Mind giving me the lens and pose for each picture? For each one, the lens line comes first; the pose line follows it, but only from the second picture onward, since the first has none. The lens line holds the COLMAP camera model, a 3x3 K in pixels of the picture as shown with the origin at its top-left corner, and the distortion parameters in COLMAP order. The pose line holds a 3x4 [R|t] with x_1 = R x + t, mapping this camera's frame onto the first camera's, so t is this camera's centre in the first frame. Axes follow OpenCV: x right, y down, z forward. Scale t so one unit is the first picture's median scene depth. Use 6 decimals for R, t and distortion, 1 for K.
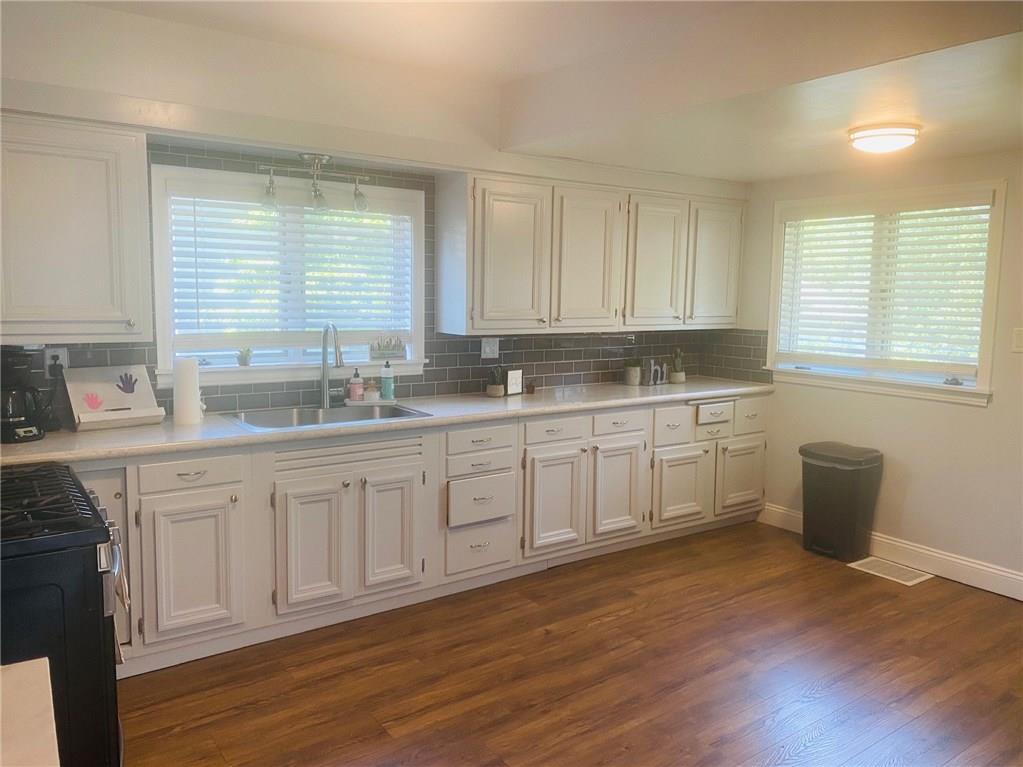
lens RADIAL K [[783.6, 0, 507.8], [0, 783.6, 377.0], [0, 0, 1]] dist [0.000555, -0.001386]
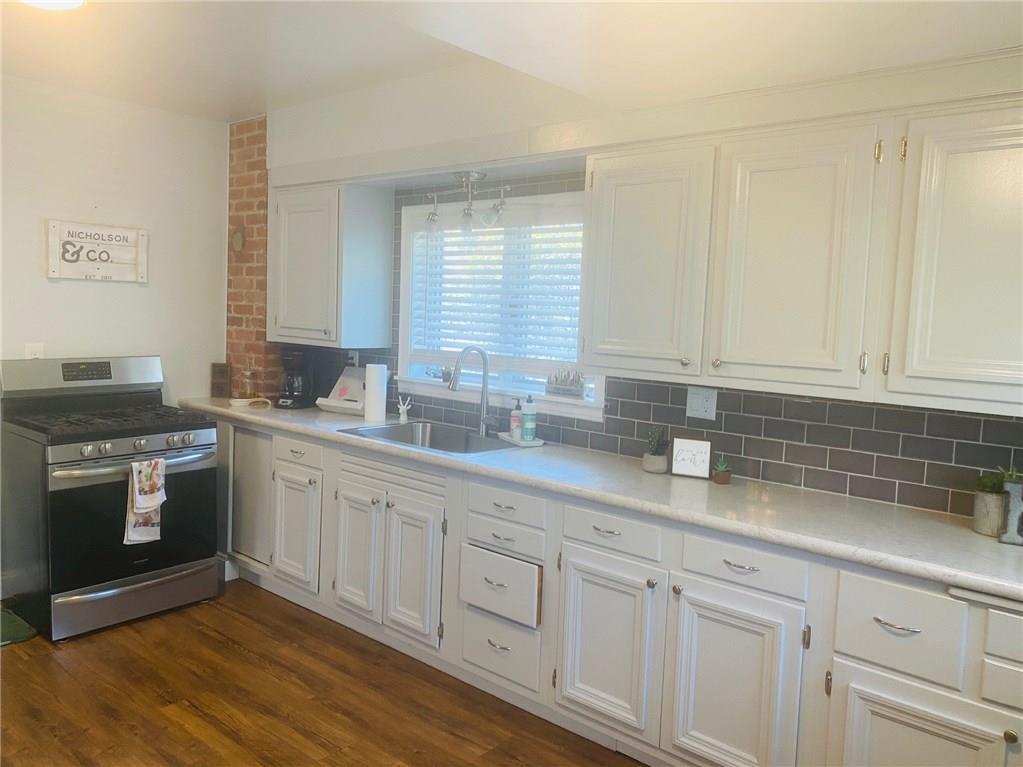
lens RADIAL K [[783.6, 0, 507.8], [0, 783.6, 377.0], [0, 0, 1]] dist [0.000555, -0.001386]
pose [[0.227612, 0.075079, -0.970853, 0.657697], [-0.142392, 0.988872, 0.043089, -0.072367], [0.963285, 0.128434, 0.235770, 0.770856]]
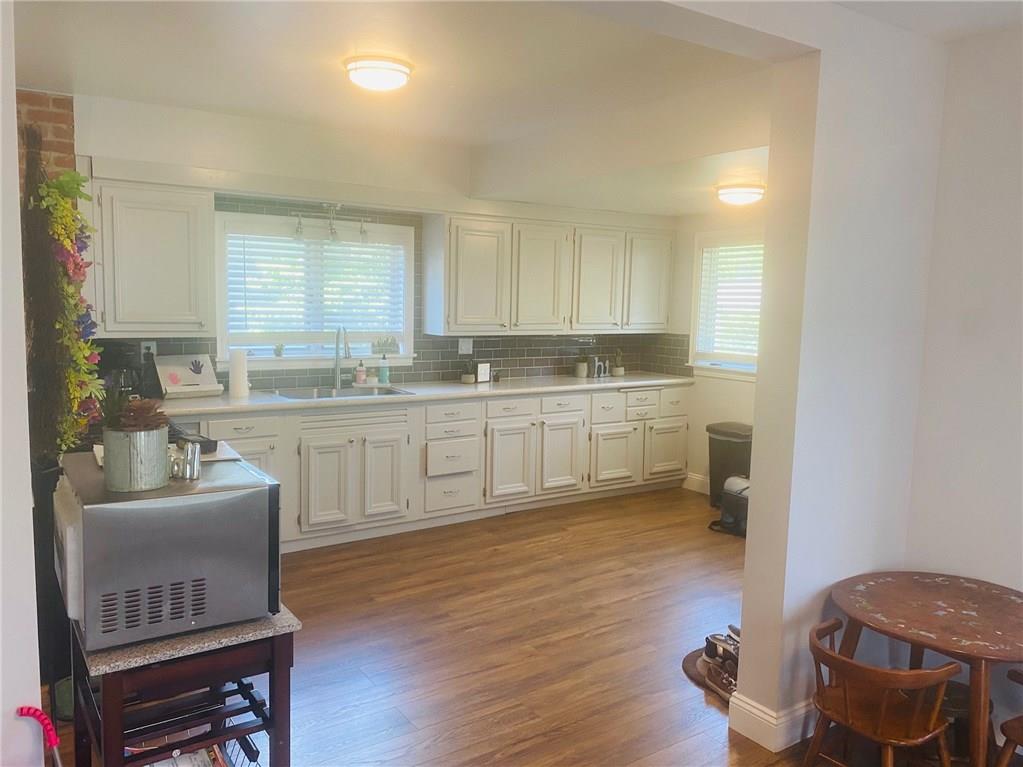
lens RADIAL K [[780.6, 0, 511.5], [0, 780.6, 383.5], [0, 0, 1]] dist [0.003656, 0.000960]
pose [[0.999769, 0.008286, -0.019828, 0.090074], [-0.008317, 0.999964, -0.001463, 0.029043], [0.019816, 0.001627, 0.999802, -0.327216]]
